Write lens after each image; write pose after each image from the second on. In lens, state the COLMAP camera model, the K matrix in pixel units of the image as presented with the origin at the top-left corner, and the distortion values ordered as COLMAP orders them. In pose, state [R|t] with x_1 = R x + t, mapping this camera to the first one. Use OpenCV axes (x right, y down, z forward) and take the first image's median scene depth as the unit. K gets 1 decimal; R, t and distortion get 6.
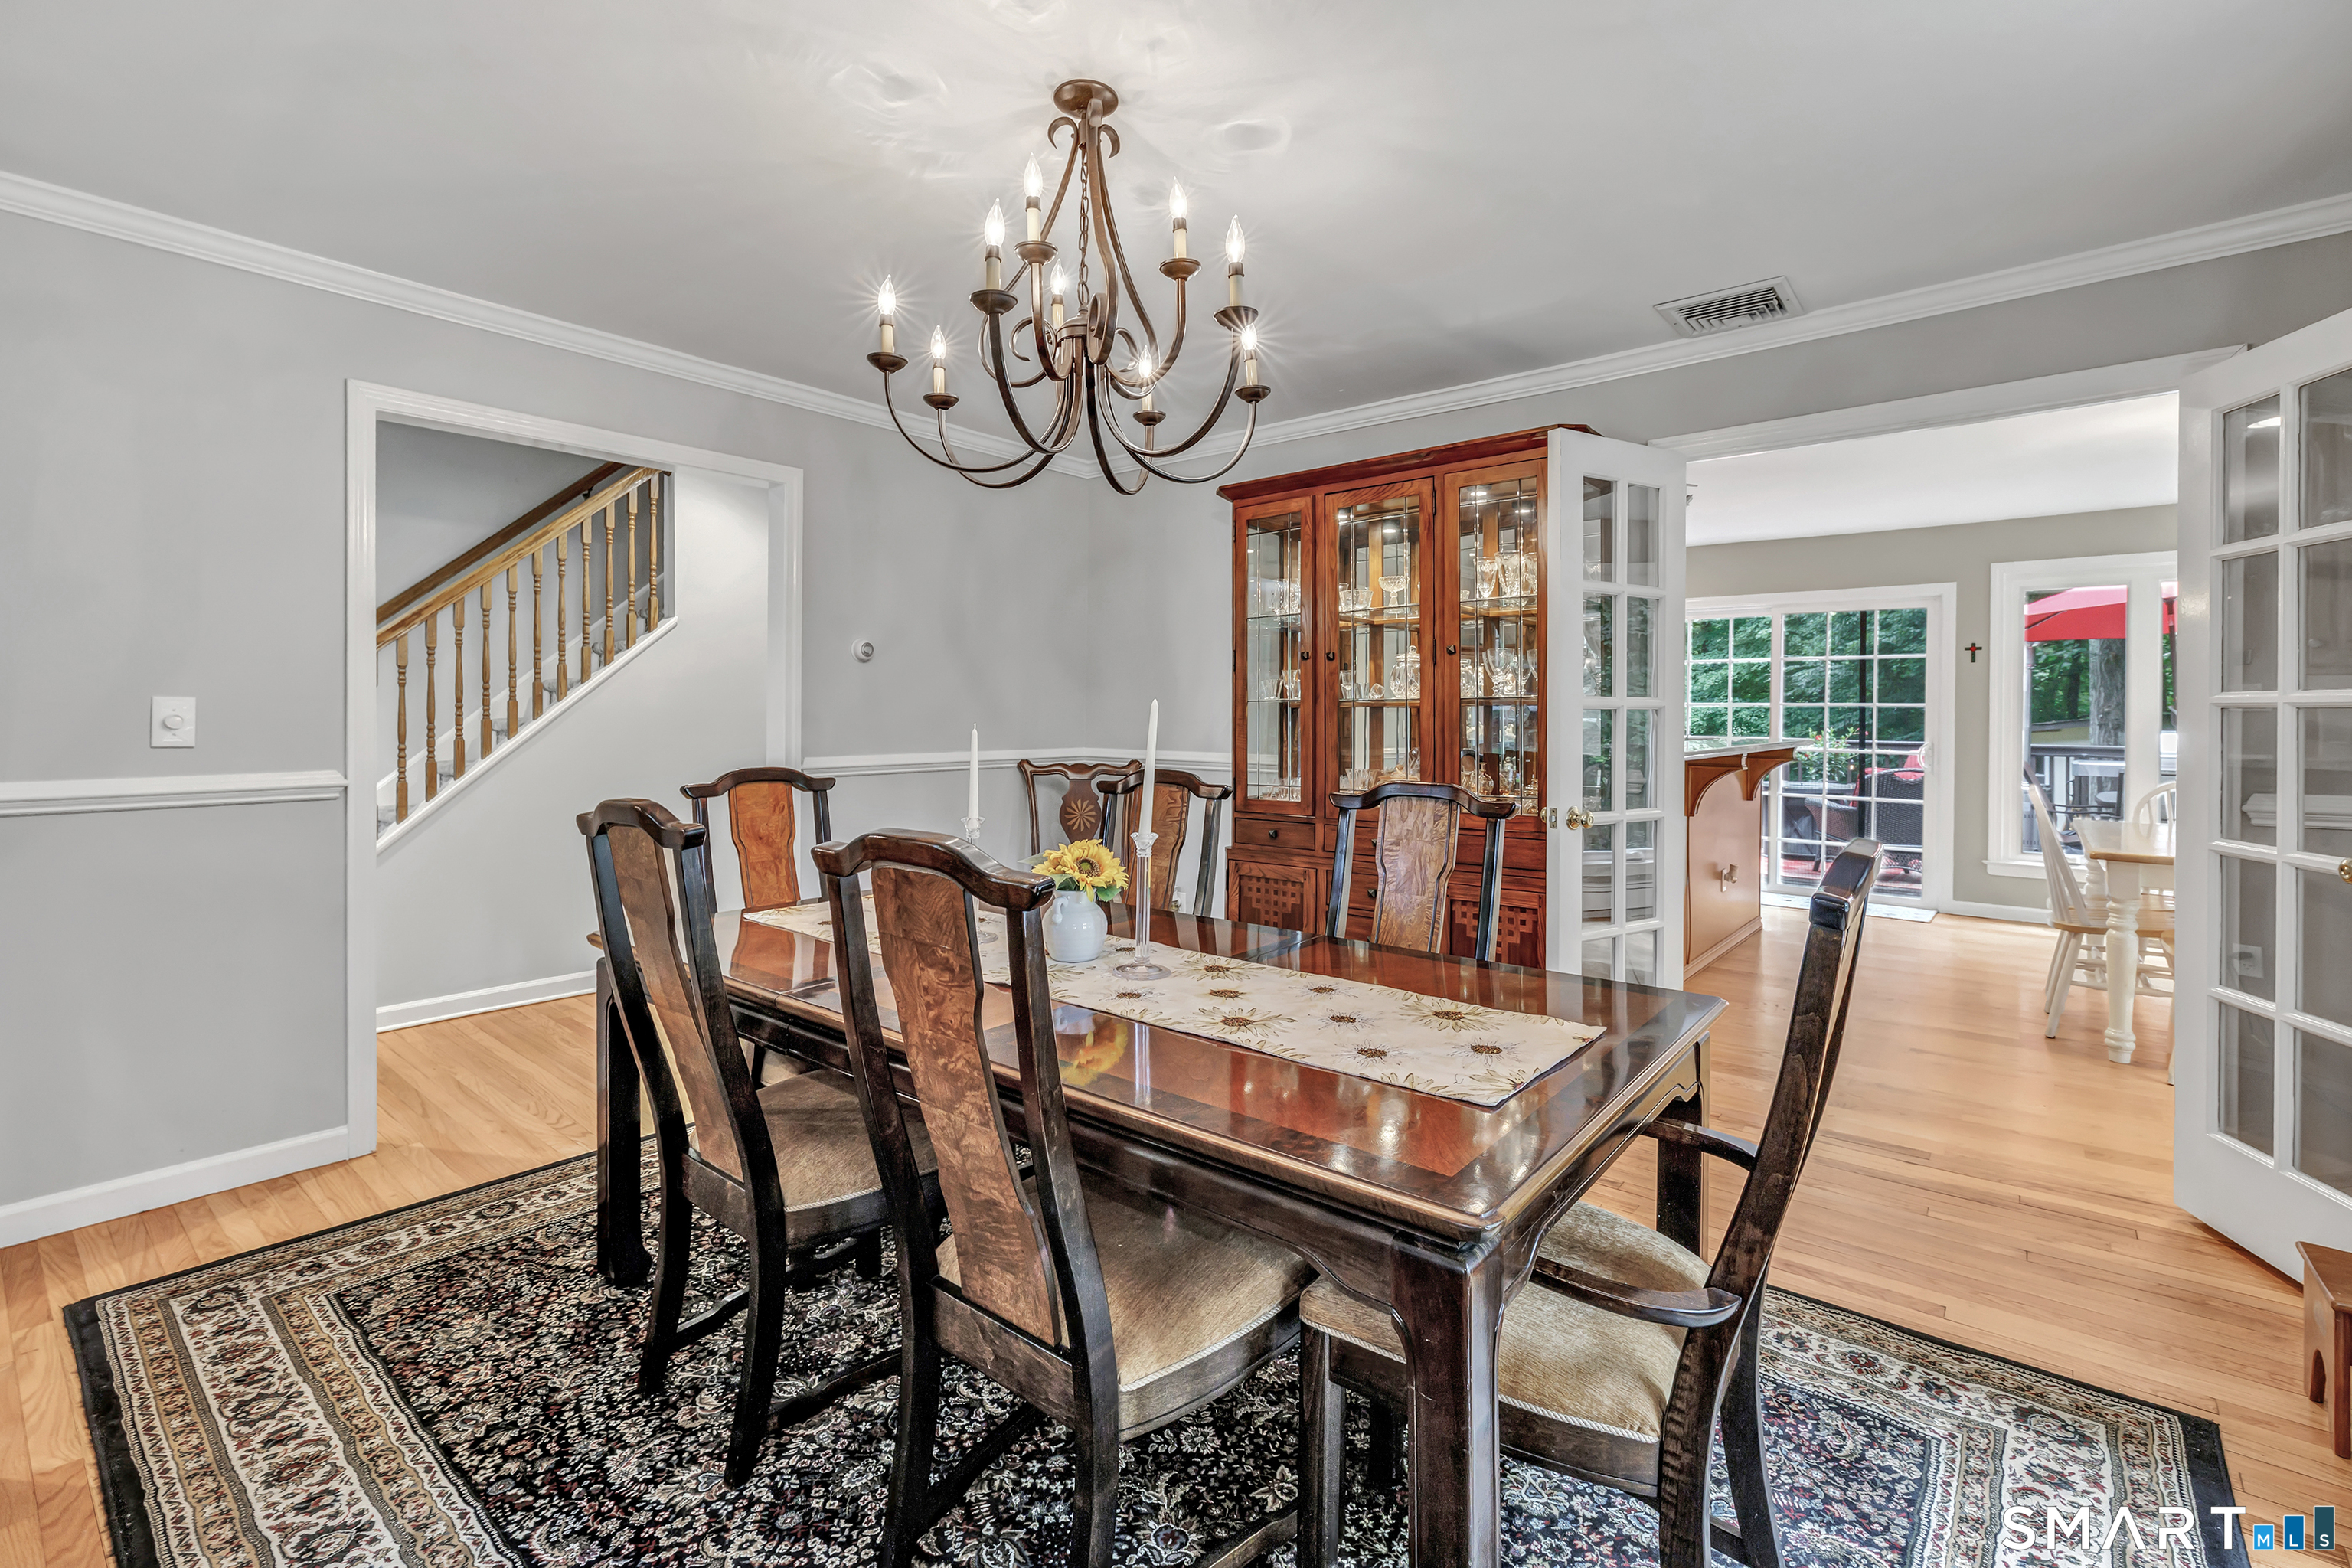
lens RADIAL K [[1057.6, 0, 1176.2], [0, 1057.6, 731.6], [0, 0, 1]] dist [0.000222, 0.000211]
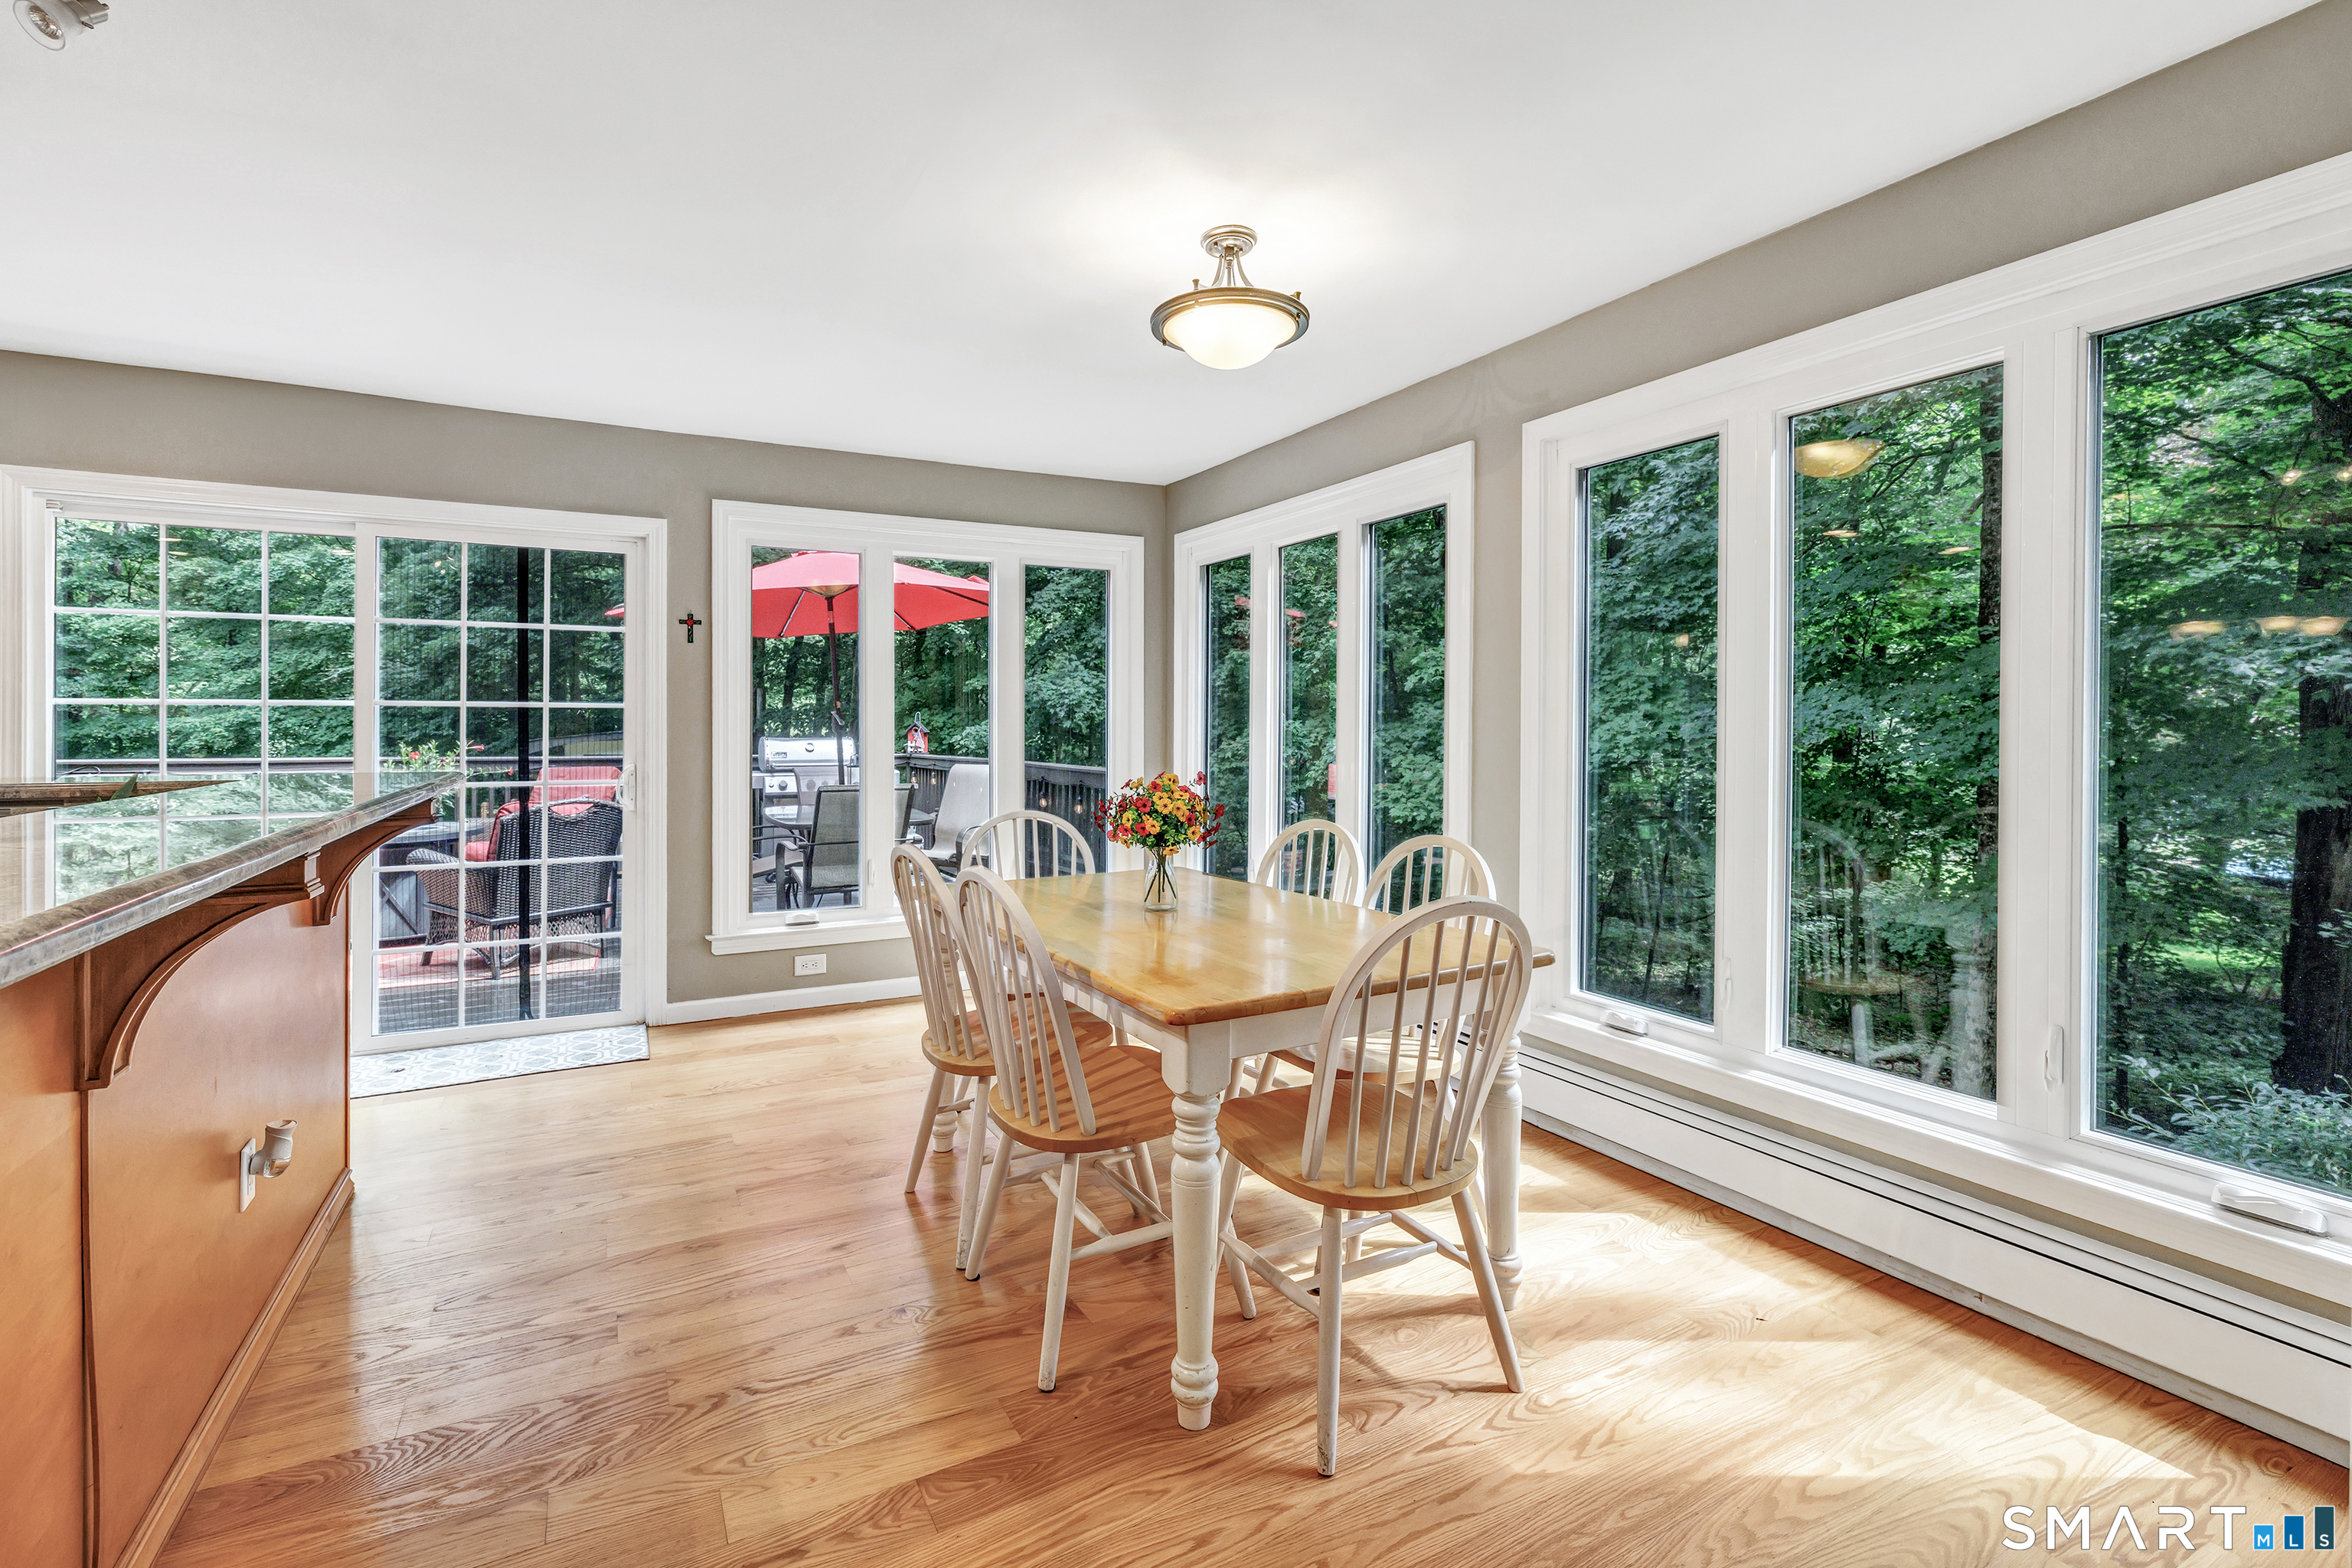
lens RADIAL K [[1057.6, 0, 1176.2], [0, 1057.6, 731.6], [0, 0, 1]] dist [0.000222, 0.000211]
pose [[0.370079, 0.000603, 0.929000, 0.326810], [0.009005, 0.999950, -0.004236, -0.003918], [-0.928957, 0.009933, 0.370056, 0.625783]]
